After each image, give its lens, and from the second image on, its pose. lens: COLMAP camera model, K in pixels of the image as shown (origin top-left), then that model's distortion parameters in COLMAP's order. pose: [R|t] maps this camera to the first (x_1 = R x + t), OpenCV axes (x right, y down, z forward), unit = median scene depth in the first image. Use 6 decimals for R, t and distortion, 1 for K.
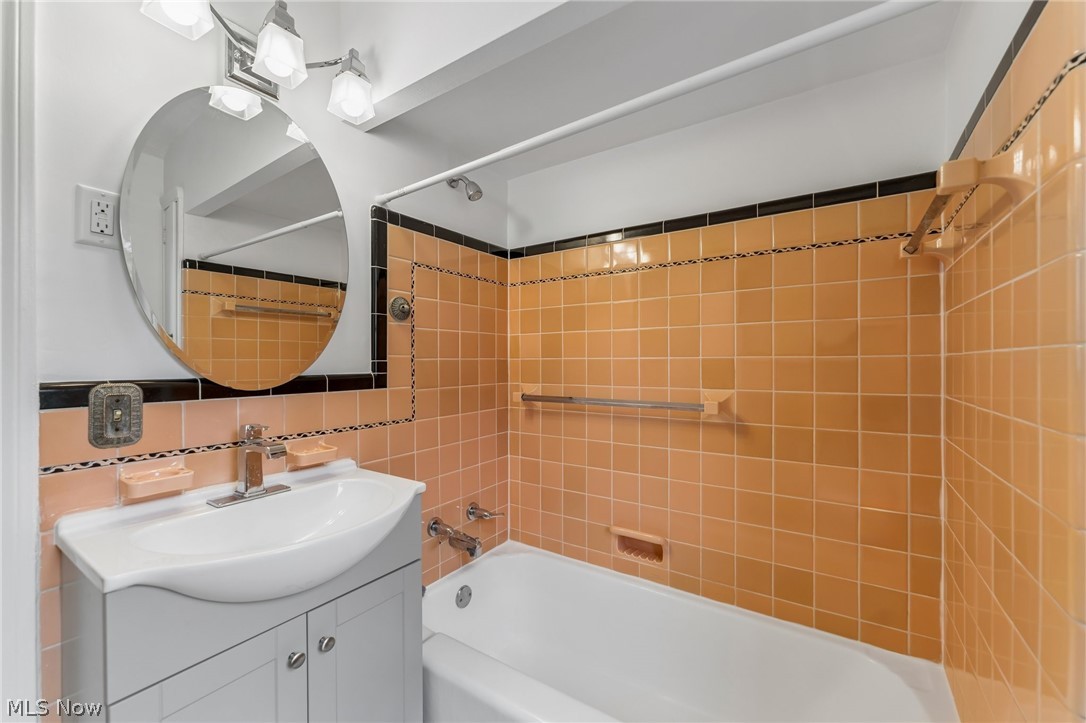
lens RADIAL K [[443.9, 0, 529.2], [0, 443.9, 367.1], [0, 0, 1]] dist [0.000838, 0.000156]
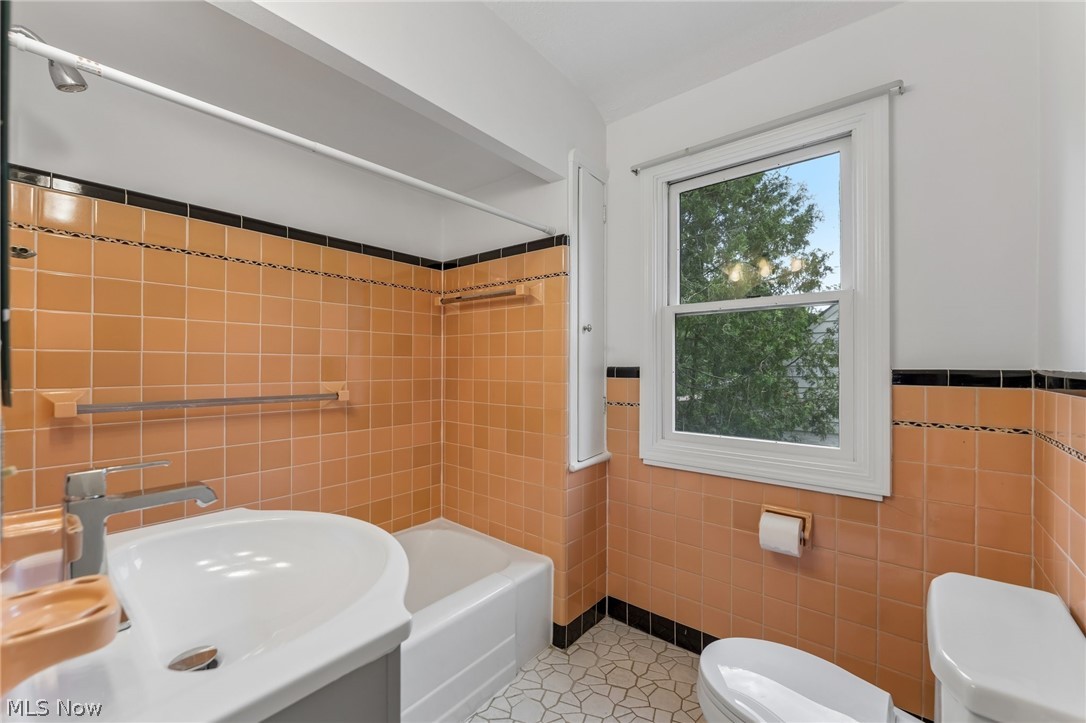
lens RADIAL K [[445.3, 0, 543.0], [0, 445.3, 361.5], [0, 0, 1]] dist [-0.000239, -0.000082]
pose [[0.068686, 0.006261, 0.997619, -0.720899], [-0.002335, 0.999979, -0.006115, 0.000559], [-0.997636, -0.001909, 0.068700, 0.310055]]
